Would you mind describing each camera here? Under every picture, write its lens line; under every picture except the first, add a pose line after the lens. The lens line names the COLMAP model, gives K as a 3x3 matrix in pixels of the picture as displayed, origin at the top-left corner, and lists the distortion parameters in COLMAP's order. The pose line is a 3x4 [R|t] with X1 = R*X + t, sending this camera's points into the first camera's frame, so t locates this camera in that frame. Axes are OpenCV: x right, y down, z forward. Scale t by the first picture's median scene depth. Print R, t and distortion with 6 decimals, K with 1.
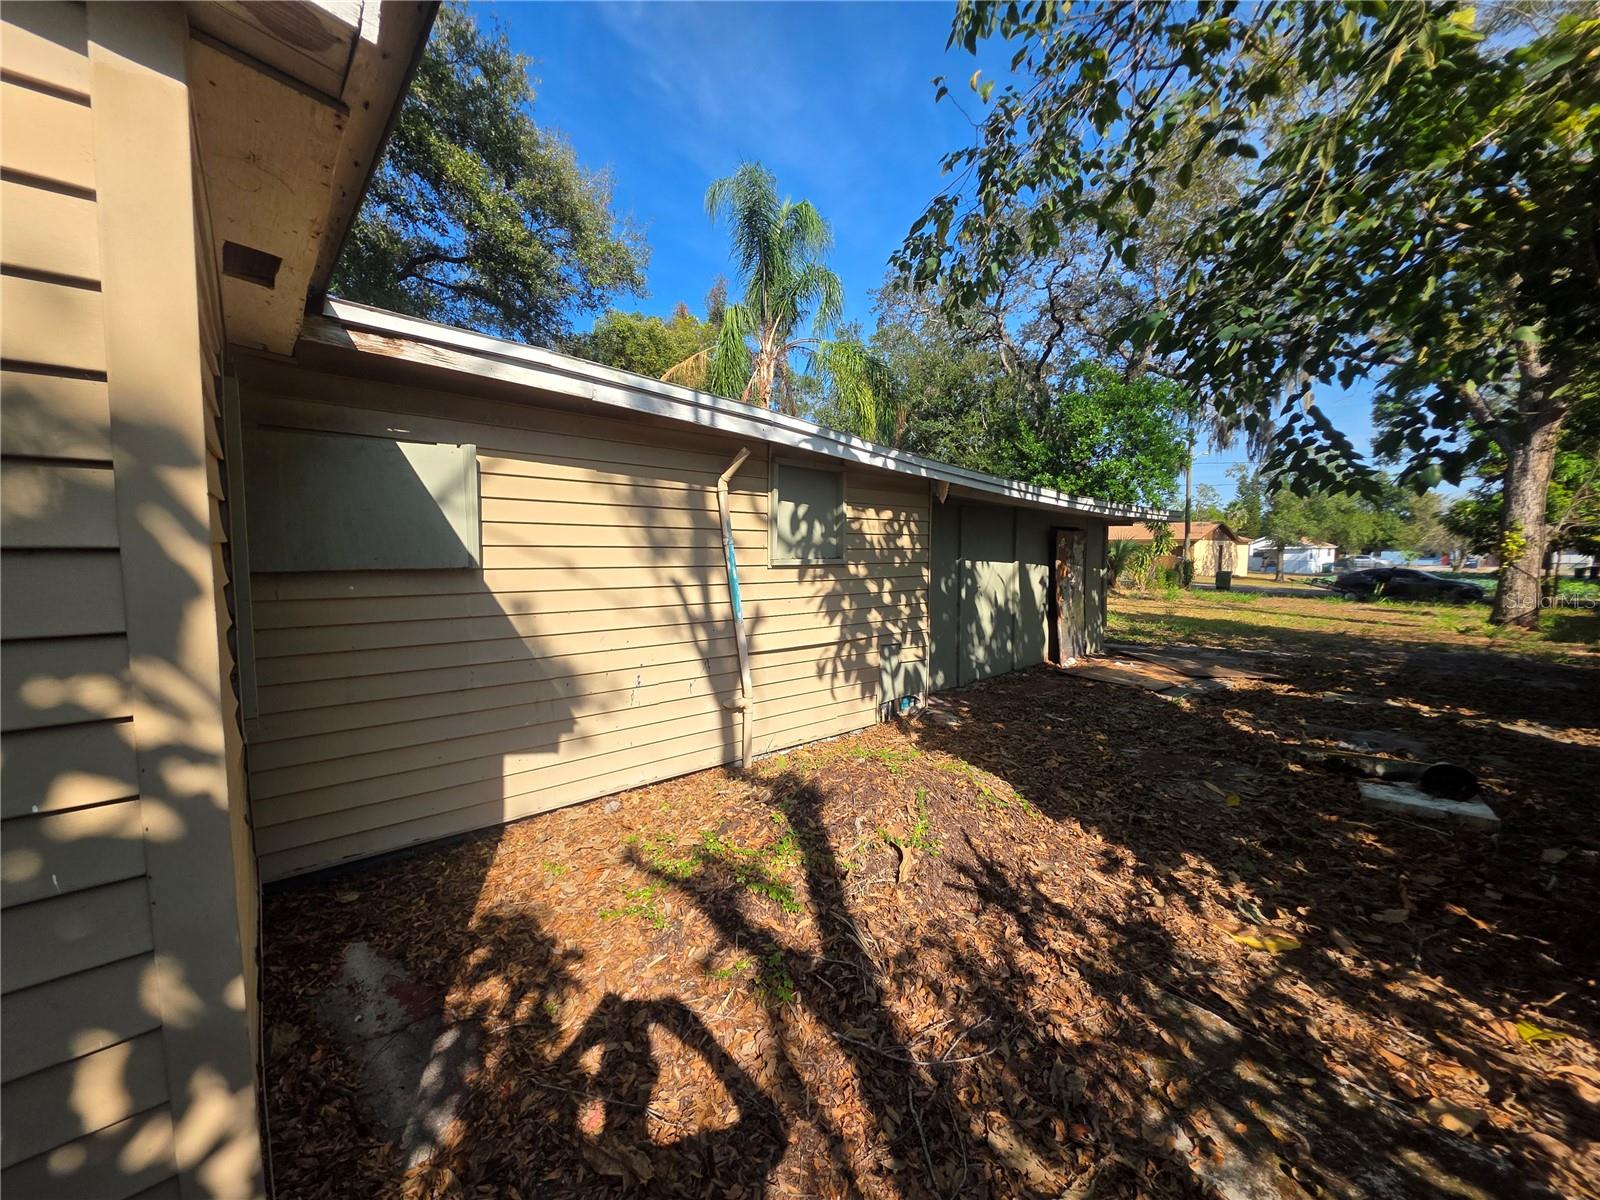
lens RADIAL K [[638.1, 0, 798.7], [0, 638.1, 599.8], [0, 0, 1]] dist [0.000943, 0.000063]
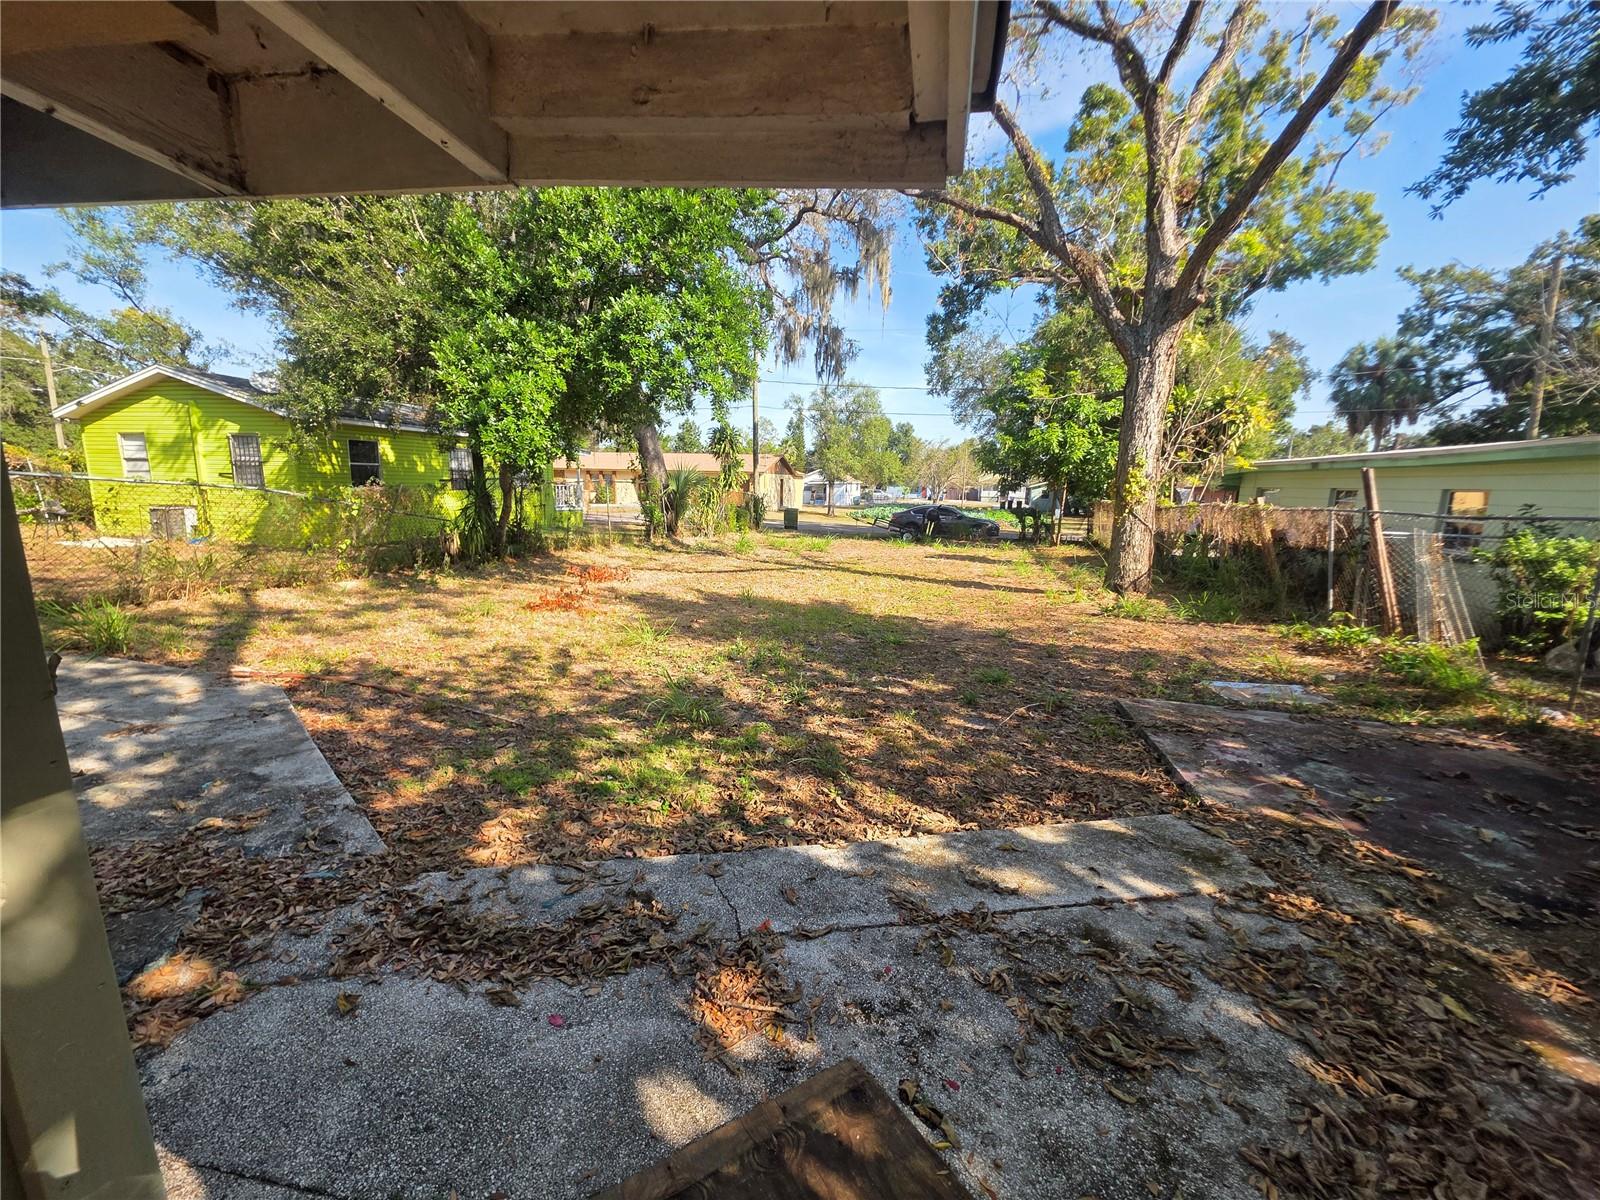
lens RADIAL K [[638.1, 0, 800.3], [0, 638.1, 599.3], [0, 0, 1]] dist [0.000943, 0.000063]
pose [[0.811857, -0.090987, 0.576723, 0.168449], [0.028880, 0.992832, 0.115979, -0.025301], [-0.583142, -0.077502, 0.808665, 0.296473]]
